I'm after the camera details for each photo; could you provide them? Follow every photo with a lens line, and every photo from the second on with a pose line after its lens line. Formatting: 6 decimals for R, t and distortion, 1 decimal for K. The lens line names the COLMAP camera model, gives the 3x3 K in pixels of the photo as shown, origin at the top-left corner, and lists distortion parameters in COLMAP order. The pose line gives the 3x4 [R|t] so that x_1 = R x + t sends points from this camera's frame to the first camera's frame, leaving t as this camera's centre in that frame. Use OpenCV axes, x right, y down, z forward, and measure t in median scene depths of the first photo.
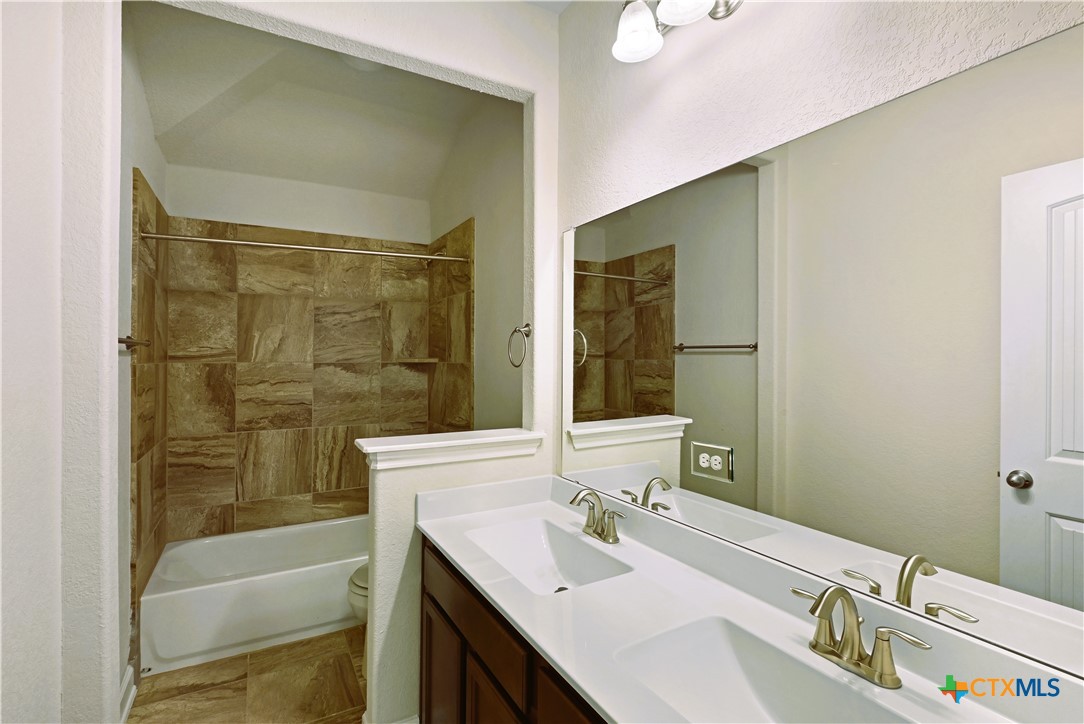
lens RADIAL K [[494.6, 0, 540.5], [0, 494.6, 356.7], [0, 0, 1]] dist [-0.001371, -0.000032]
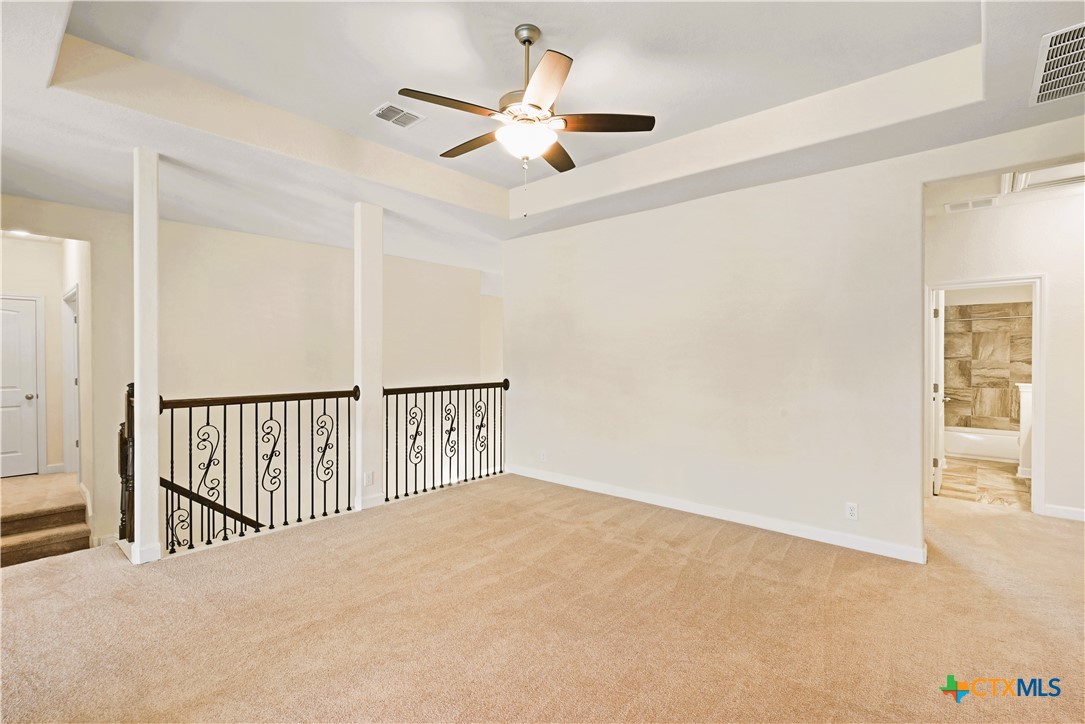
lens RADIAL K [[495.0, 0, 542.1], [0, 495.0, 354.7], [0, 0, 1]] dist [-0.001371, -0.000032]
pose [[0.313682, -0.000133, -0.949528, 1.082941], [0.004596, 0.999988, 0.001378, -0.028432], [0.949517, -0.004797, 0.313679, -1.855295]]
